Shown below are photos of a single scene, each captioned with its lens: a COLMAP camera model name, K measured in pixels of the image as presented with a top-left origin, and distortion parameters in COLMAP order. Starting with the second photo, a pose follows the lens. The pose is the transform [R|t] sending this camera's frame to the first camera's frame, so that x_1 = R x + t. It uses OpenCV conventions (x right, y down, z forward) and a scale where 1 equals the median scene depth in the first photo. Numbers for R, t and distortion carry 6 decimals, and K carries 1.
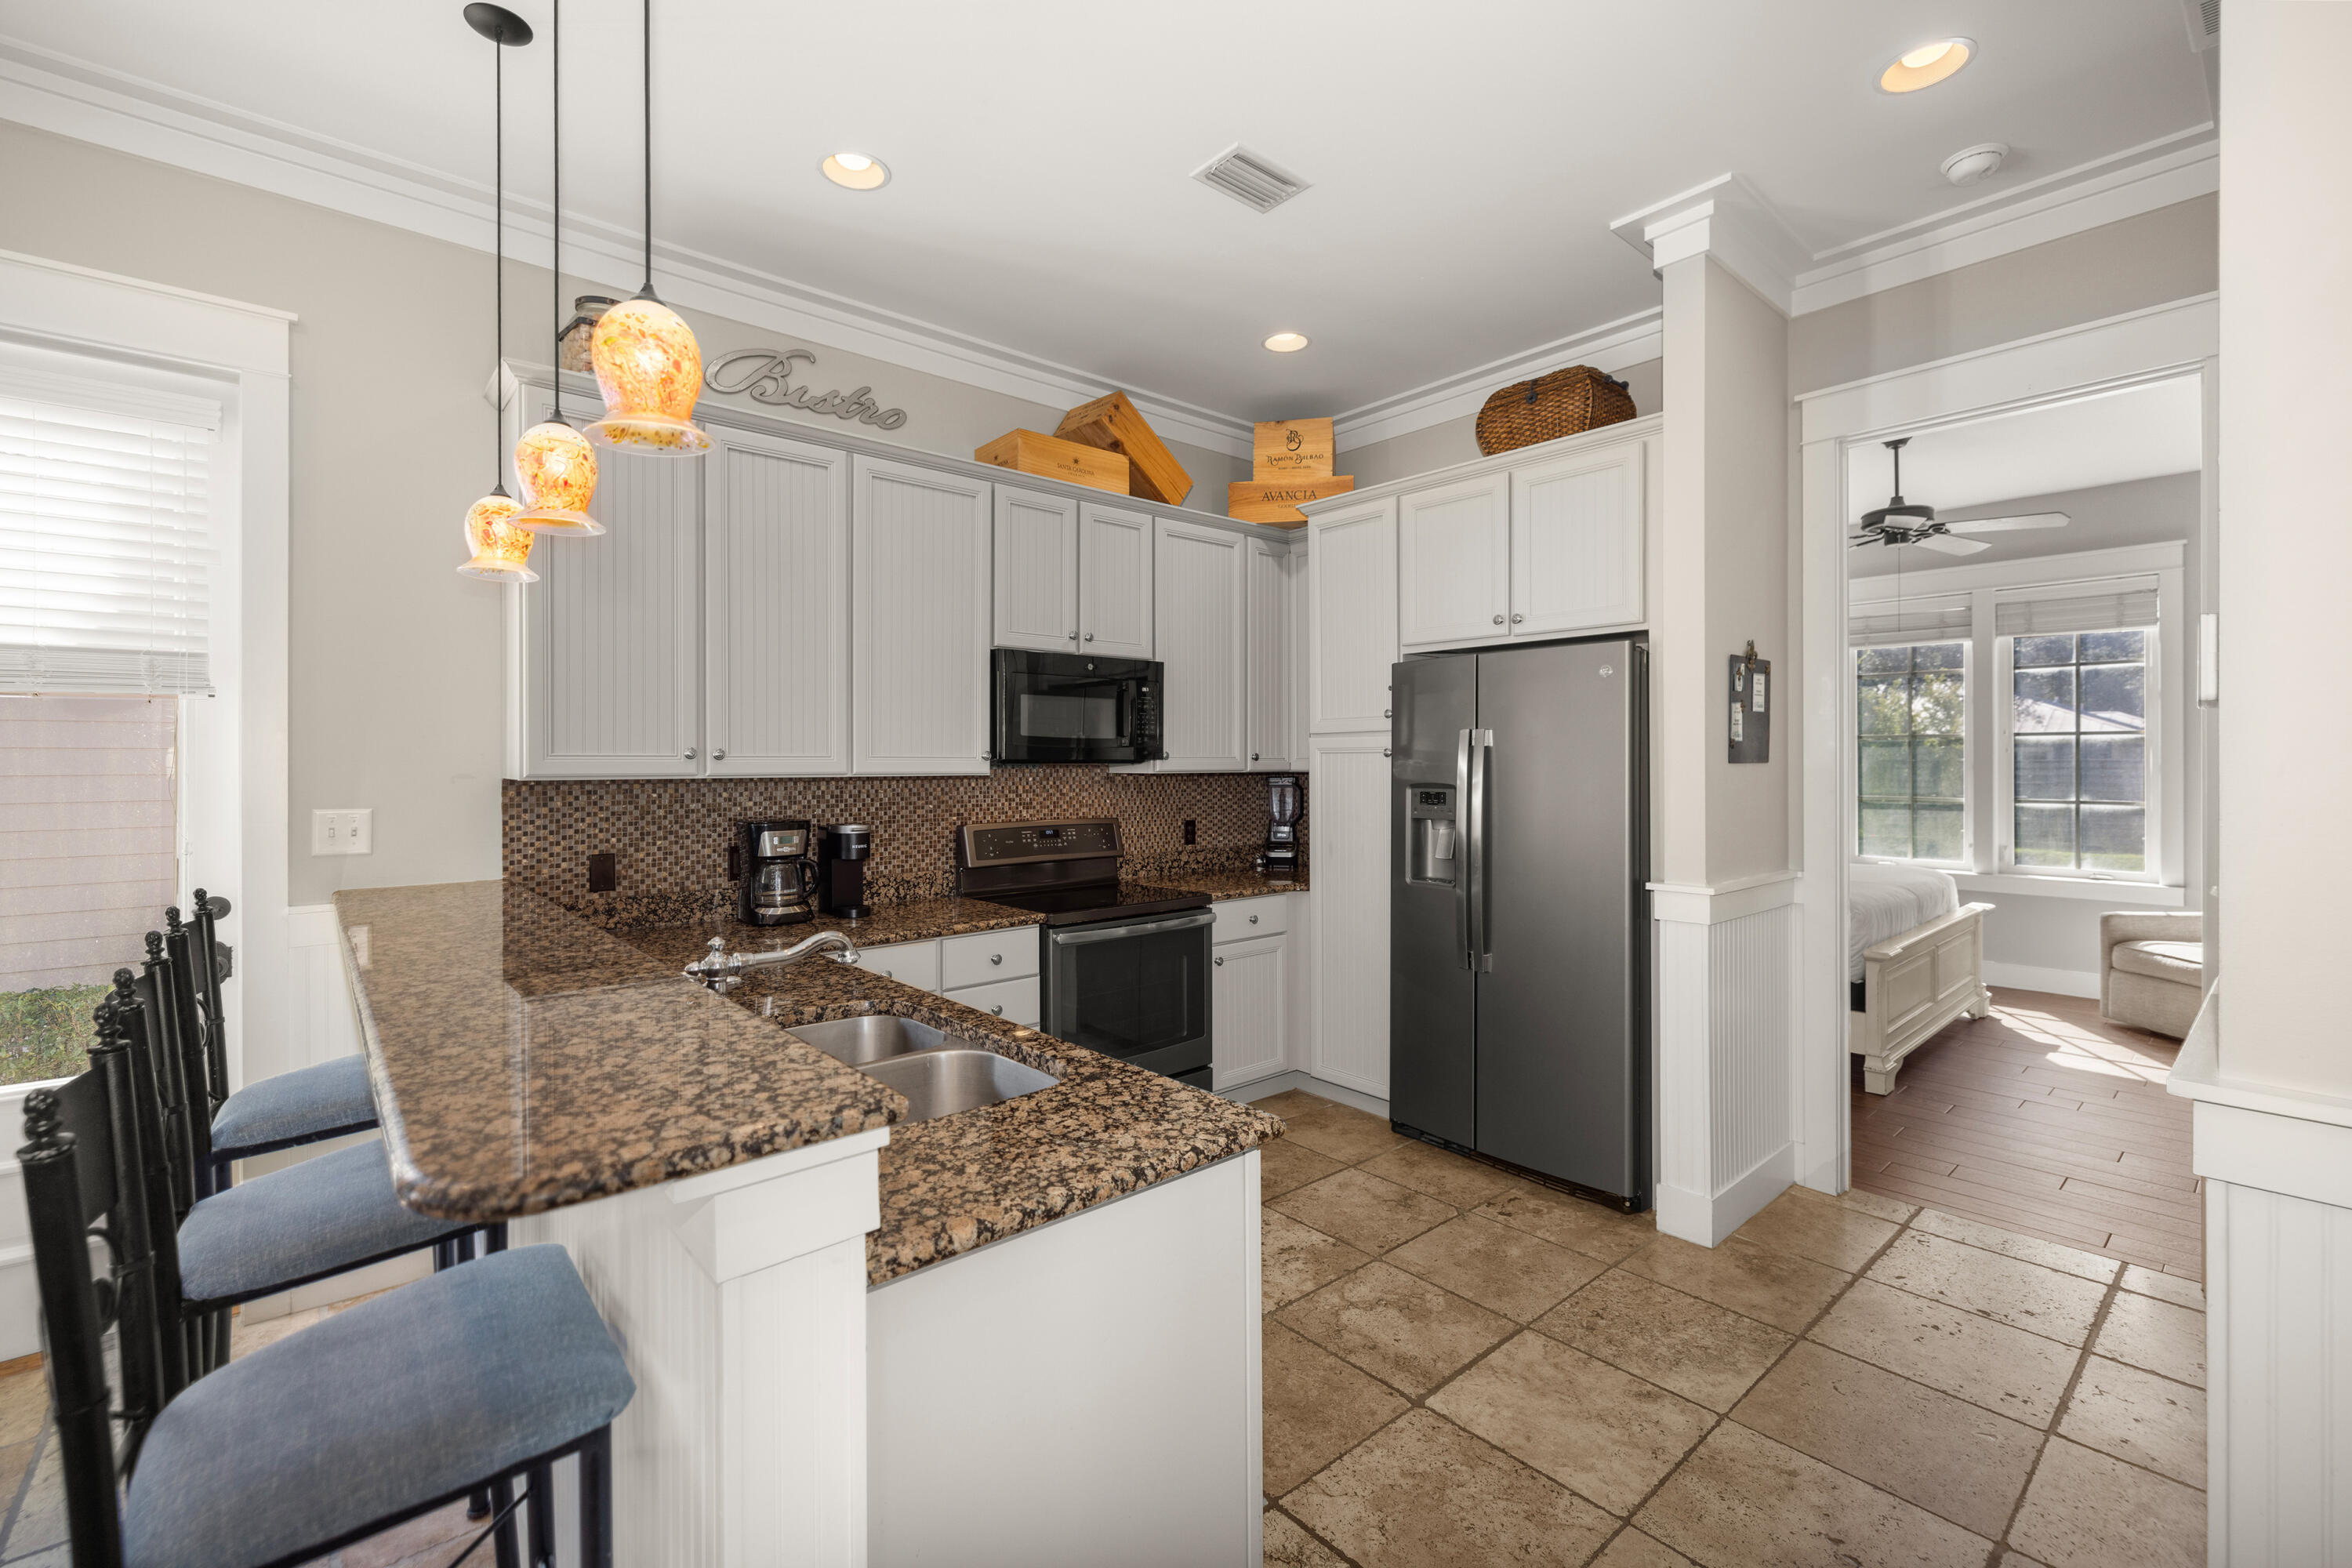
lens RADIAL K [[1007.6, 0, 1174.8], [0, 1007.6, 769.5], [0, 0, 1]] dist [0.002578, -0.000491]
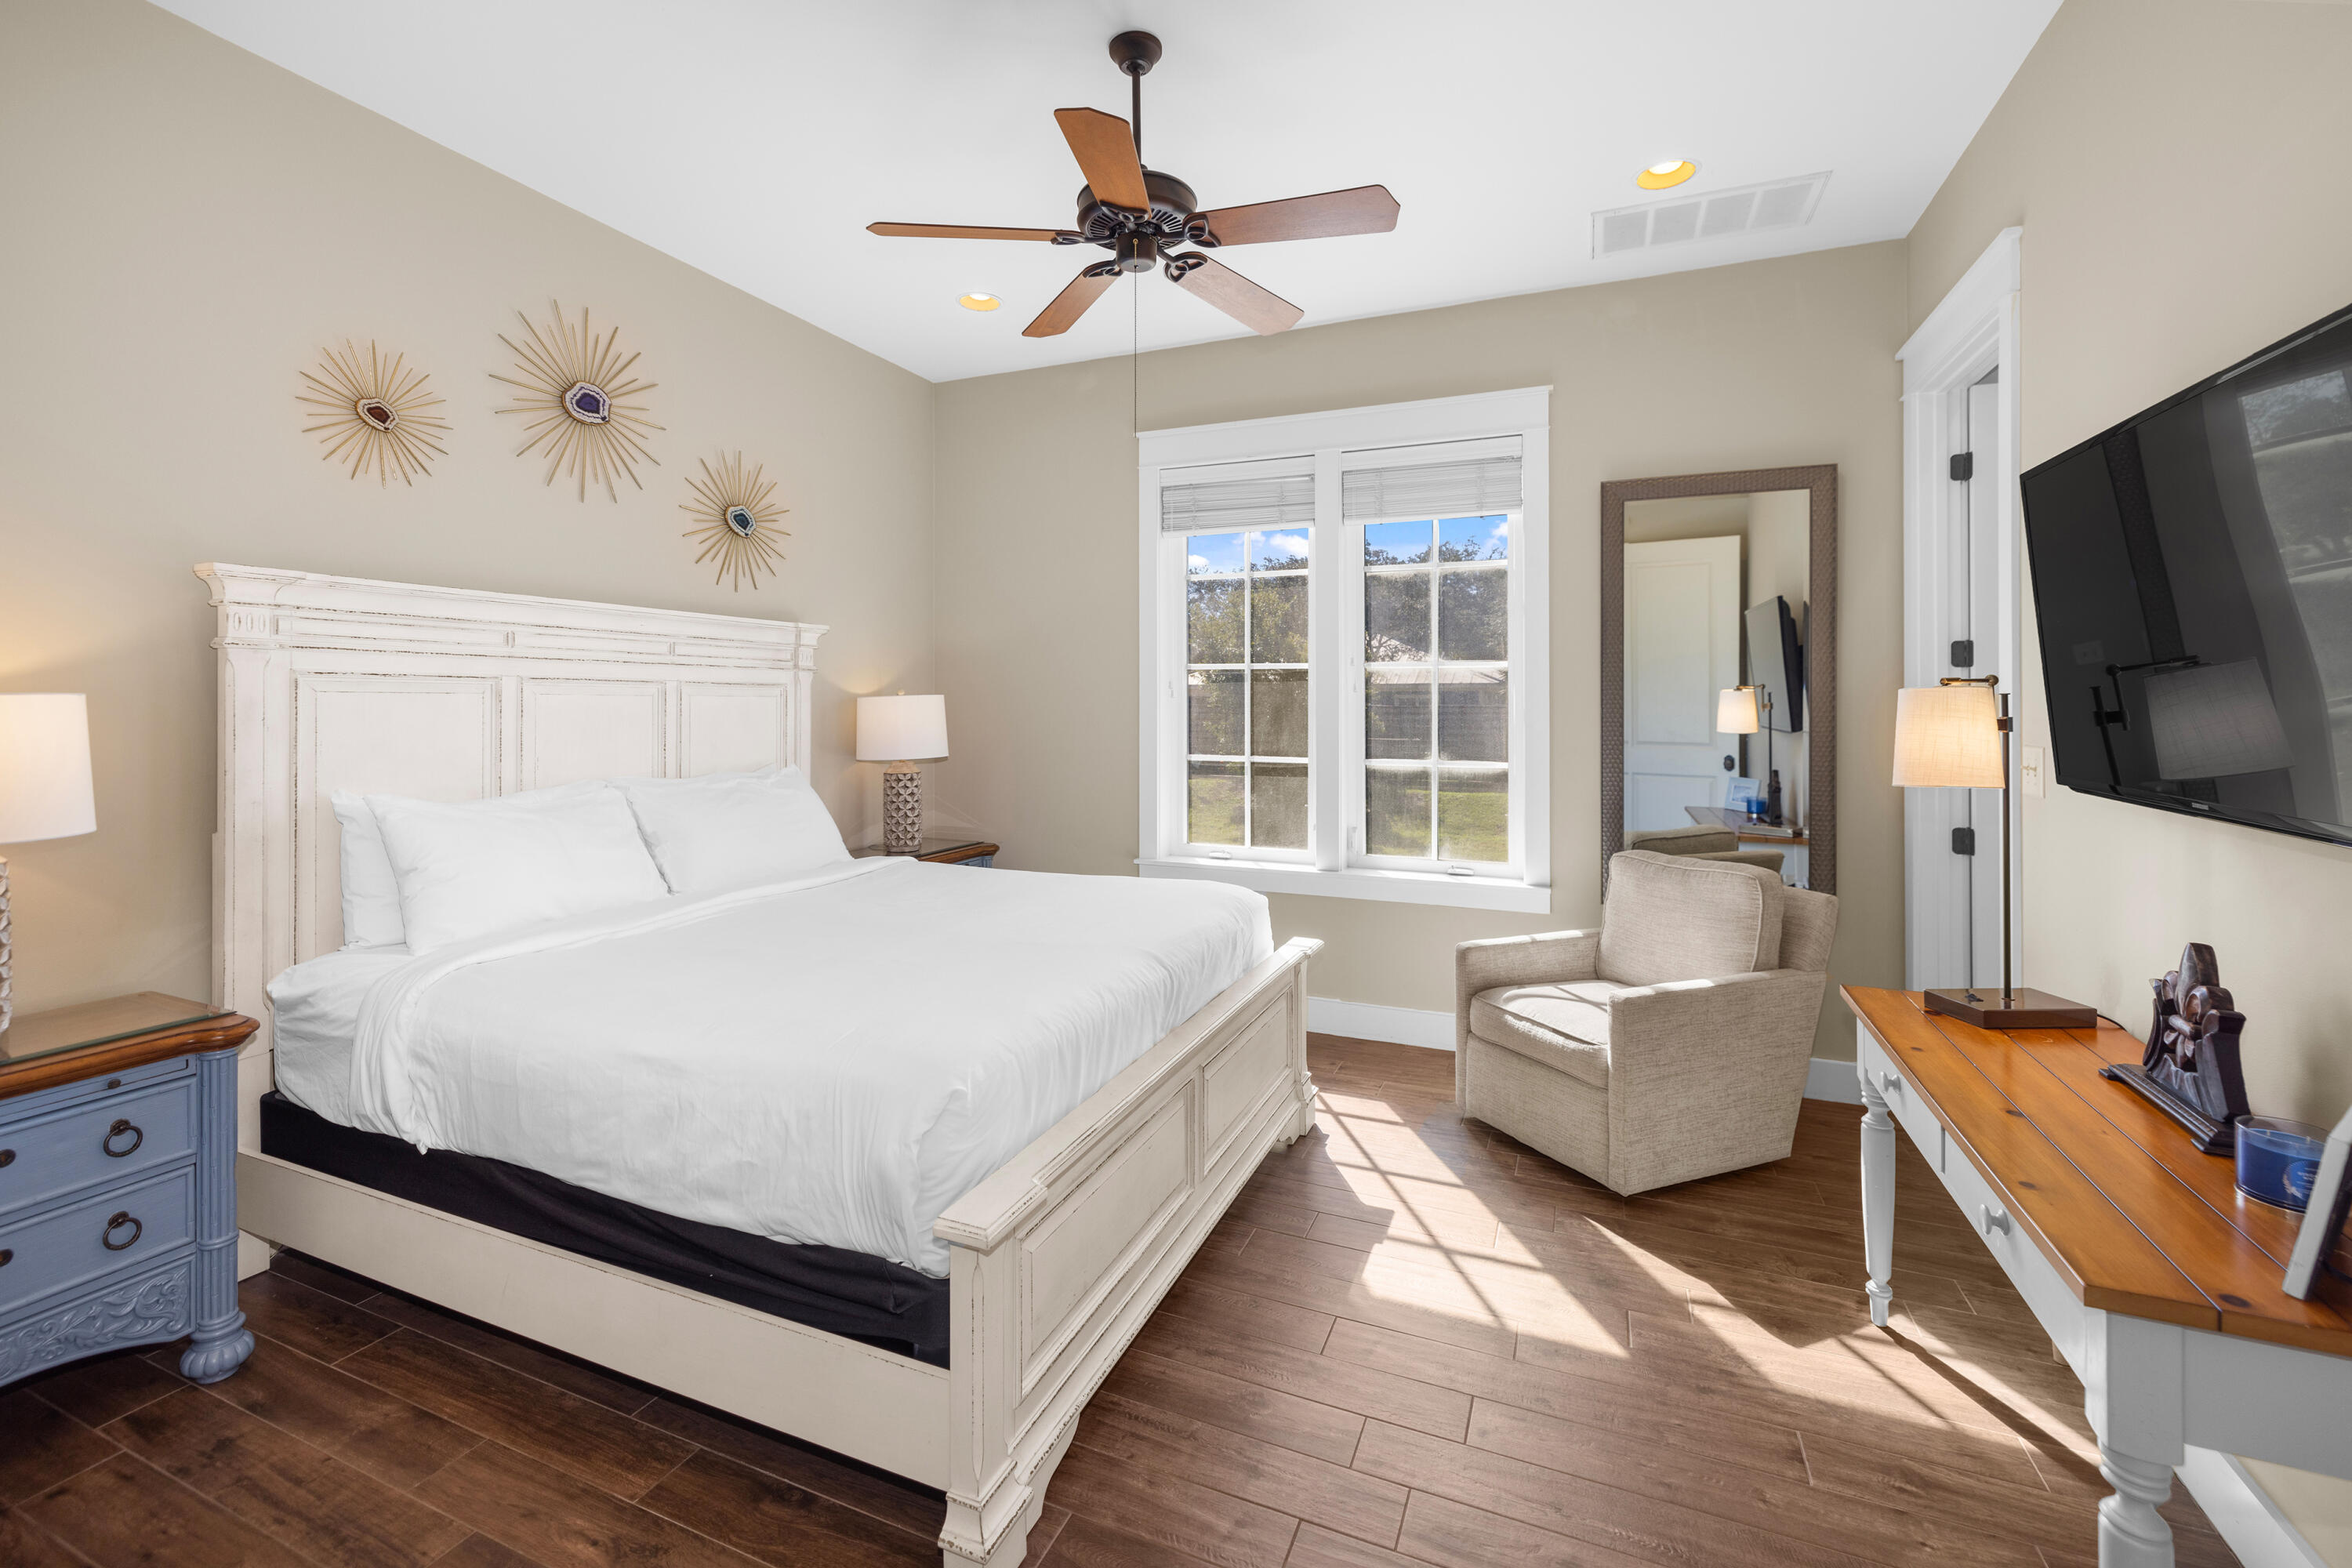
lens RADIAL K [[1007.6, 0, 1146.6], [0, 1007.6, 704.1], [0, 0, 1]] dist [0.002578, -0.000491]
pose [[0.908535, 0.007587, 0.417741, 0.439272], [-0.008429, 0.999964, 0.000171, -0.008930], [-0.417725, -0.003676, 0.908566, 0.469026]]
